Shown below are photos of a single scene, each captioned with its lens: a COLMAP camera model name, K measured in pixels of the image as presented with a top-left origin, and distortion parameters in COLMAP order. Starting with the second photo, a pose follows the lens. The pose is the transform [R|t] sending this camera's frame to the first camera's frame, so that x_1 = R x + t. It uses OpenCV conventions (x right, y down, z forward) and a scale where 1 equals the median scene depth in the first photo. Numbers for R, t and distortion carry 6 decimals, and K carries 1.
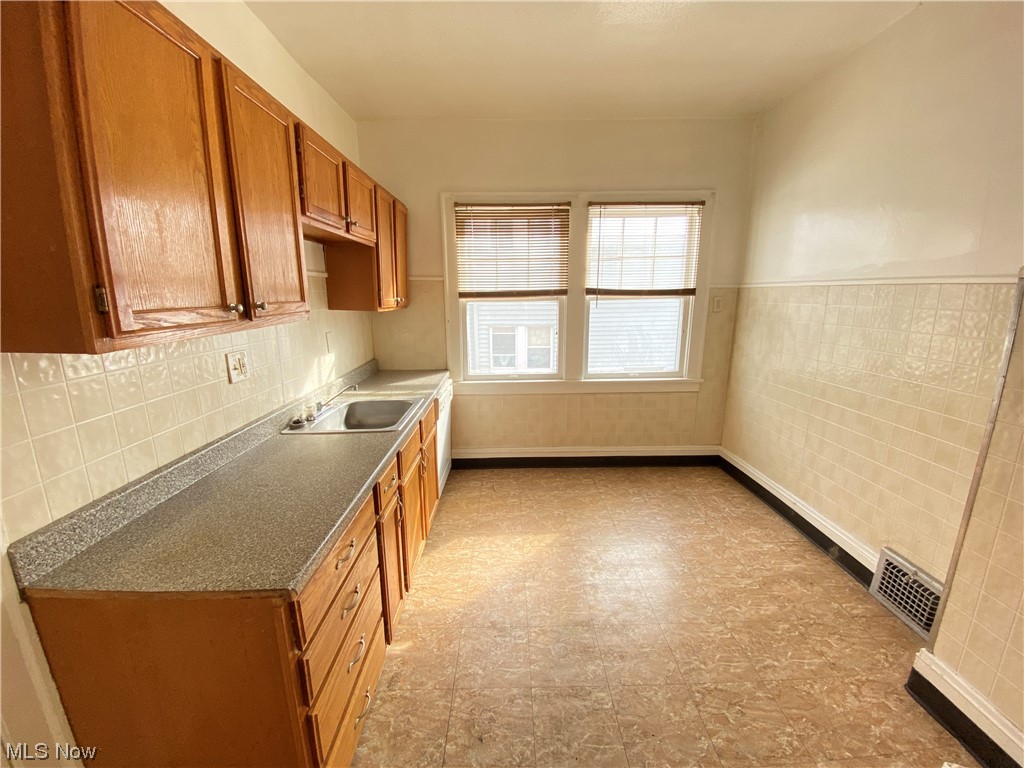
lens RADIAL K [[413.2, 0, 506.4], [0, 413.2, 389.4], [0, 0, 1]] dist [0.003006, -0.011330]
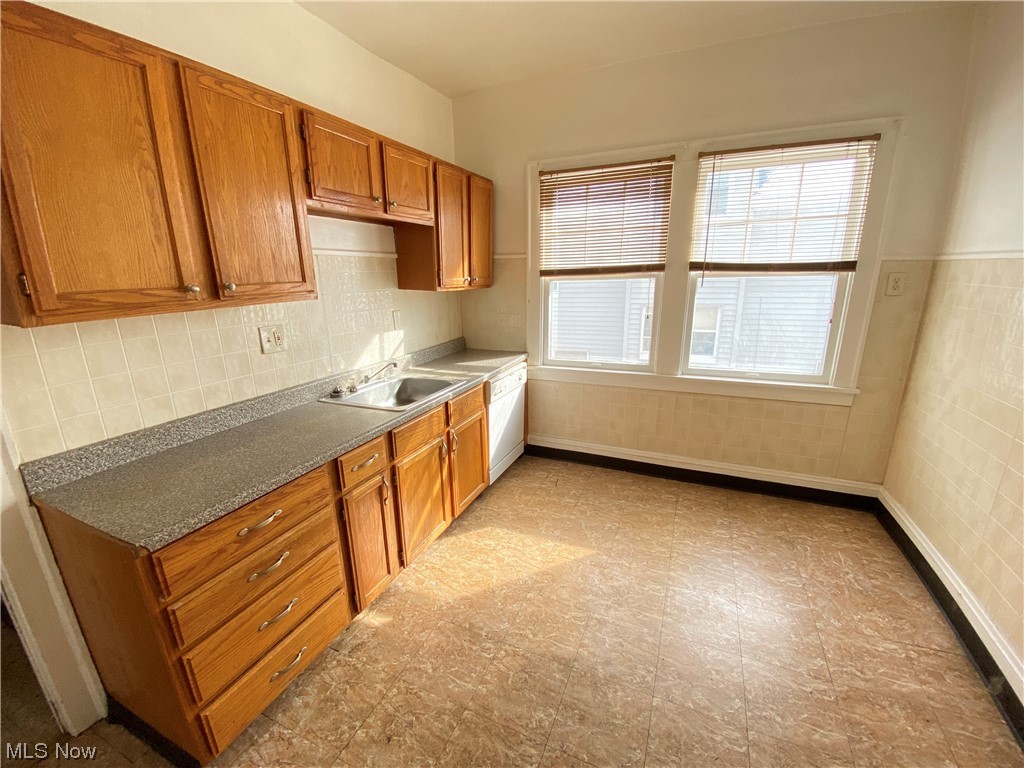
lens RADIAL K [[413.2, 0, 508.1], [0, 413.2, 388.7], [0, 0, 1]] dist [0.003006, -0.011330]
pose [[0.911515, 0.103341, -0.398071, 0.262496], [-0.082751, 0.994205, 0.068615, -0.032458], [0.402855, -0.029603, 0.914785, 0.133565]]
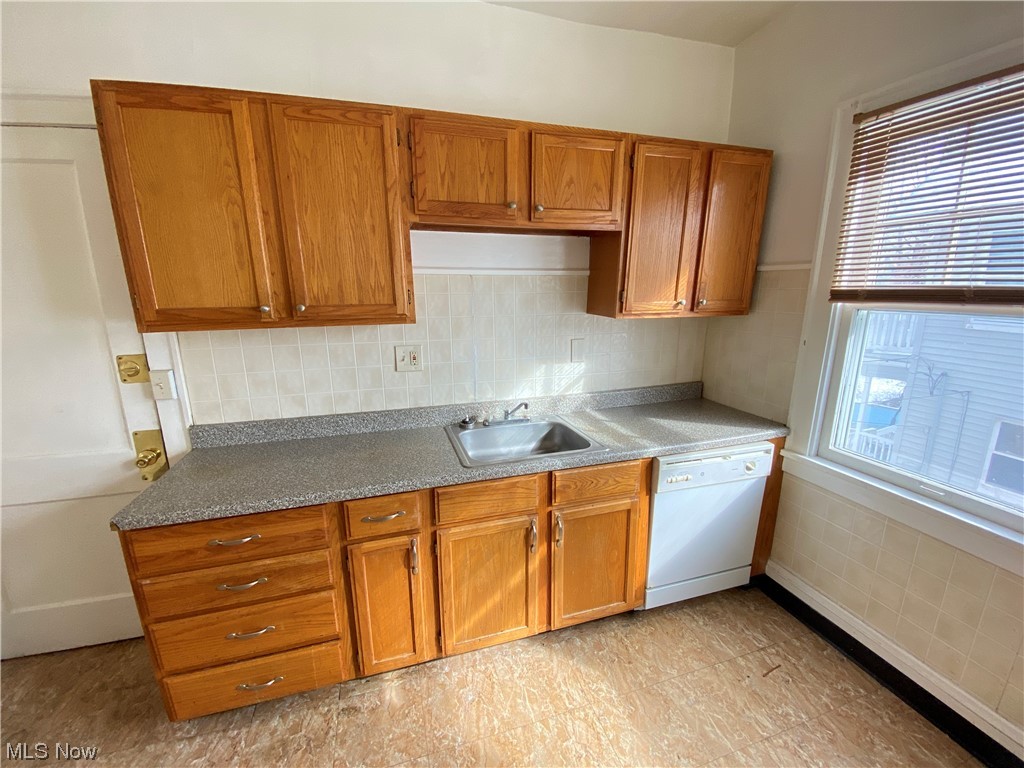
lens RADIAL K [[413.2, 0, 511.3], [0, 413.2, 386.8], [0, 0, 1]] dist [0.003006, -0.011330]
pose [[0.294103, 0.219016, -0.930342, 0.332843], [-0.211132, 0.964232, 0.160251, -0.141099], [0.932163, 0.149294, 0.329824, 0.569649]]
